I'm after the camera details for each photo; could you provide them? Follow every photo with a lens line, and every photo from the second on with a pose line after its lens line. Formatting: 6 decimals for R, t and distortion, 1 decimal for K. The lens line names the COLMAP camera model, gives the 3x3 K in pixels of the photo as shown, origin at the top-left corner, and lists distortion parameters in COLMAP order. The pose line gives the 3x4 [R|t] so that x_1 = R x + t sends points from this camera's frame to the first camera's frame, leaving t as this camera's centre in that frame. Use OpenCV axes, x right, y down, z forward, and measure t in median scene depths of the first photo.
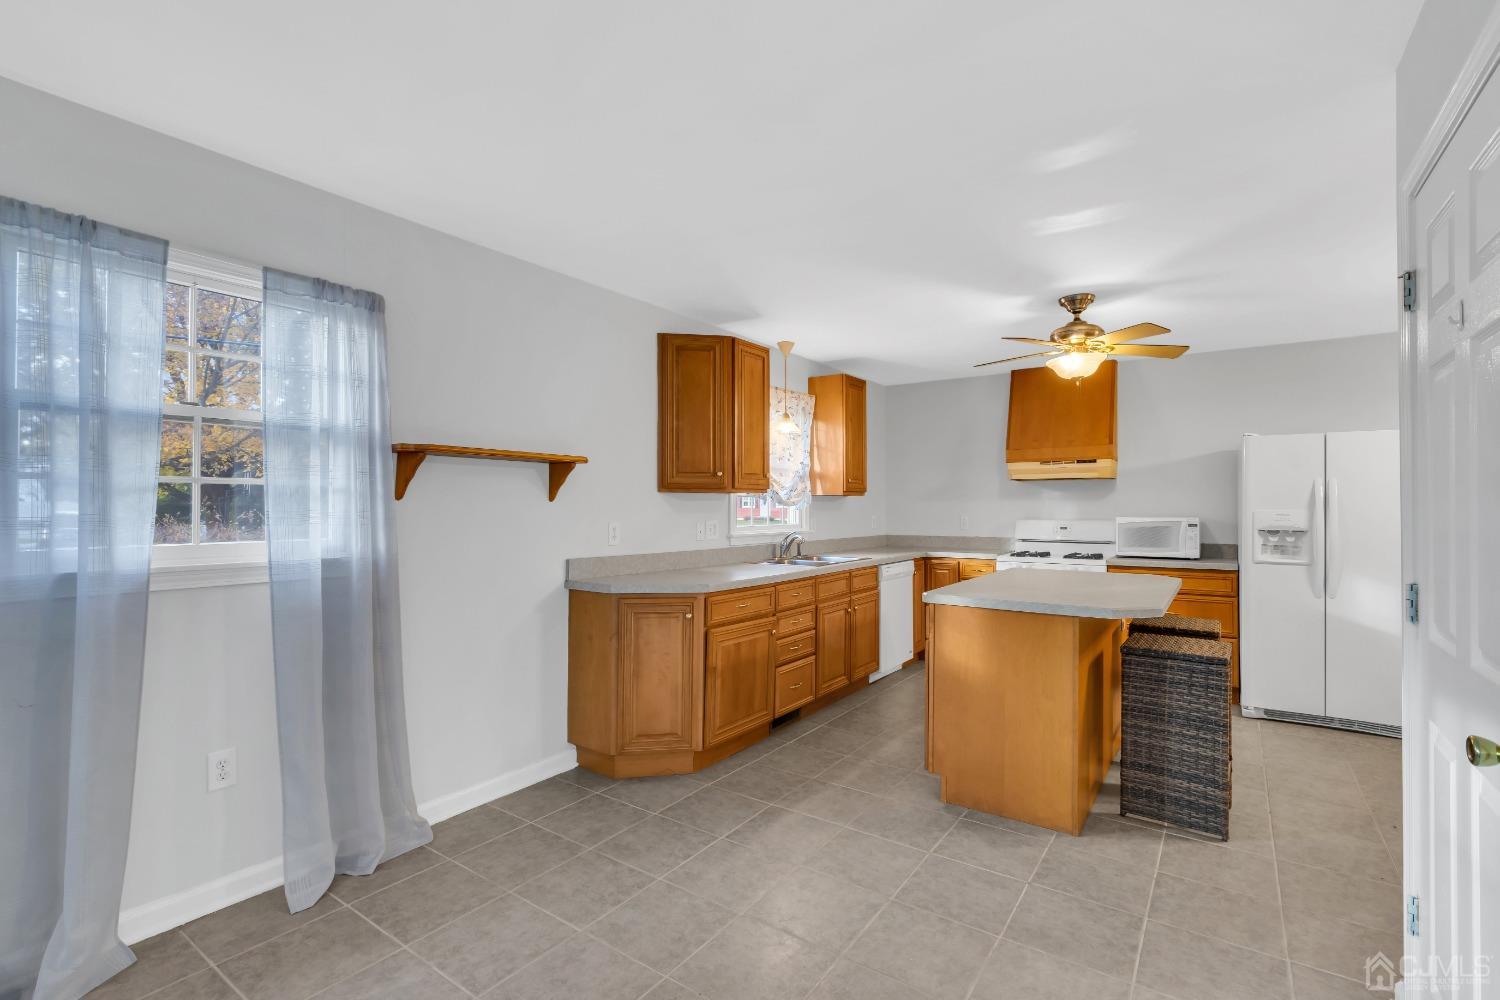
lens RADIAL K [[687.9, 0, 773.2], [0, 687.9, 498.7], [0, 0, 1]] dist [-0.009037, 0.004419]
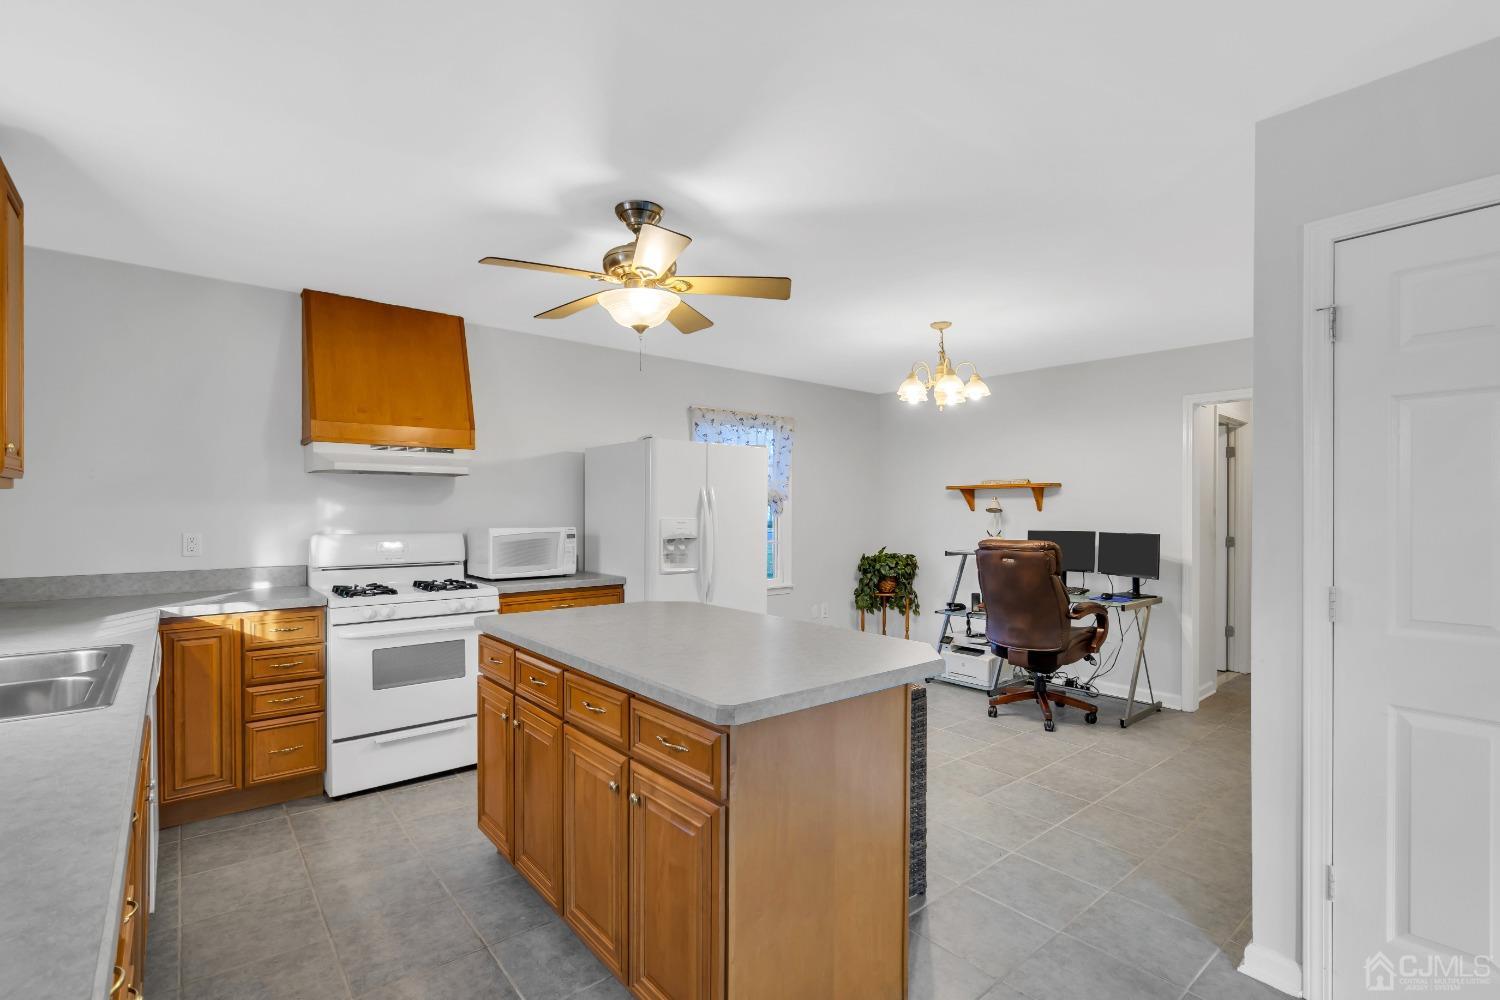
lens RADIAL K [[687.9, 0, 748.7], [0, 687.9, 504.9], [0, 0, 1]] dist [-0.009037, 0.004419]
pose [[0.282786, 0.012411, 0.959103, -0.179500], [-0.010474, 0.999897, -0.009851, 0.007563], [-0.959126, -0.007260, 0.282887, 0.675599]]
